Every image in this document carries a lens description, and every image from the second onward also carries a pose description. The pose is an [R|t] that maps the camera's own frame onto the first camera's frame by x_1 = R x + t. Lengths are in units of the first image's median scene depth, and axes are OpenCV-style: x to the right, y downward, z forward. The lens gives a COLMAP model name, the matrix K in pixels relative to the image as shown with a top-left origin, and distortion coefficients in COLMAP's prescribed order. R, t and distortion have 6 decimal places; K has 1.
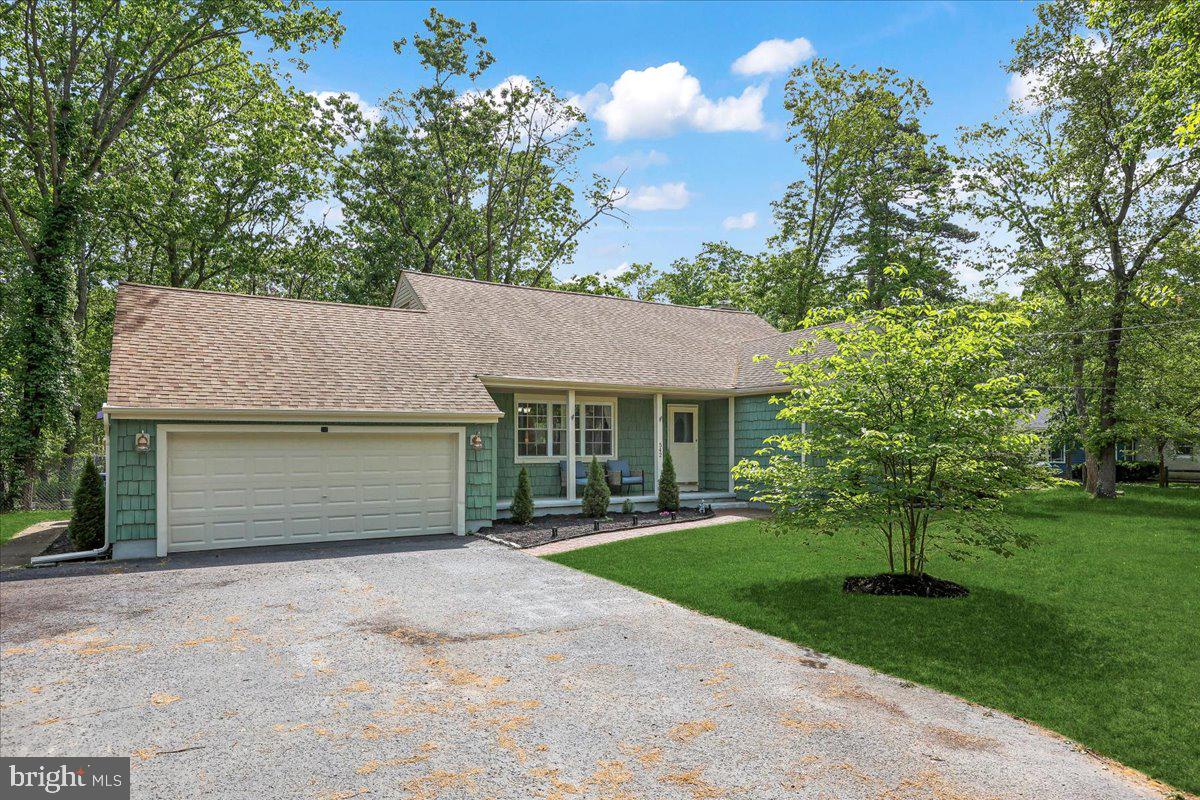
lens RADIAL K [[548.9, 0, 596.6], [0, 548.9, 395.4], [0, 0, 1]] dist [-0.002394, -0.000269]
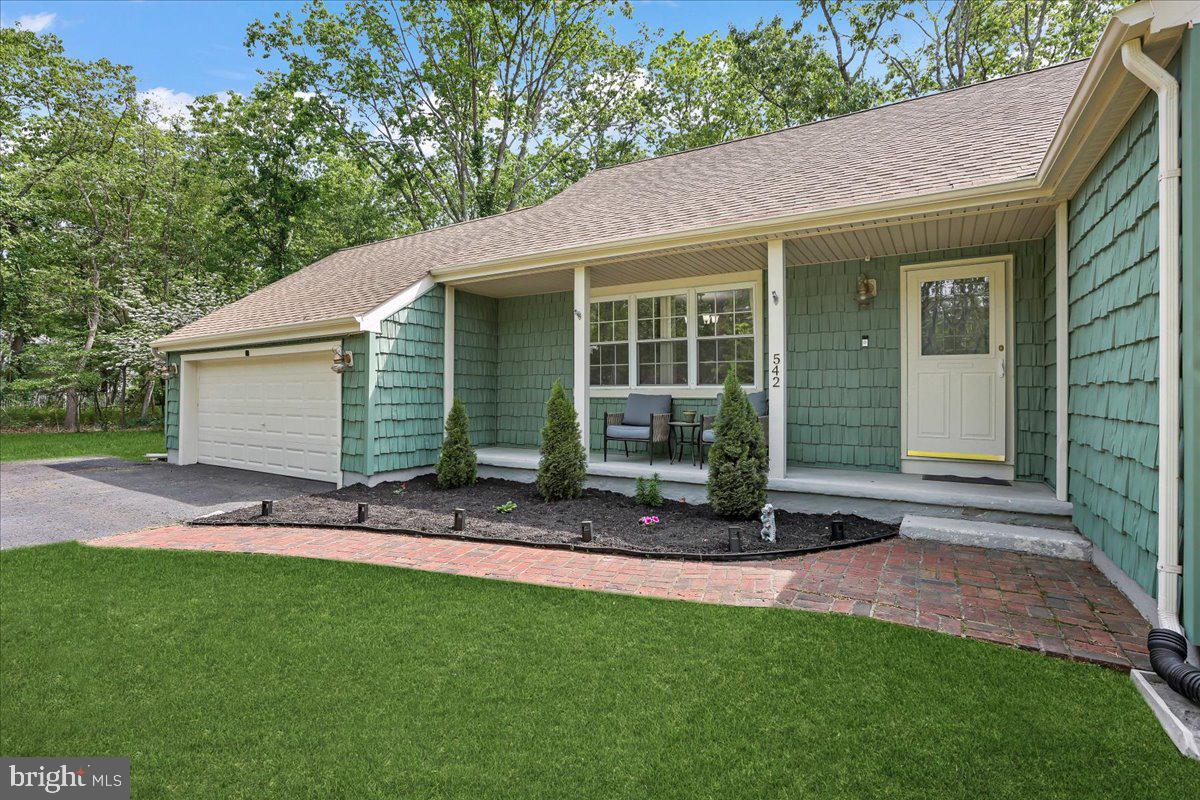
lens RADIAL K [[548.9, 0, 596.6], [0, 548.9, 395.4], [0, 0, 1]] dist [-0.002394, -0.000269]
pose [[0.589178, 0.010240, -0.807939, 0.419036], [0.078400, 0.994477, 0.069776, 0.084001], [0.804191, -0.104453, 0.585121, 0.683395]]
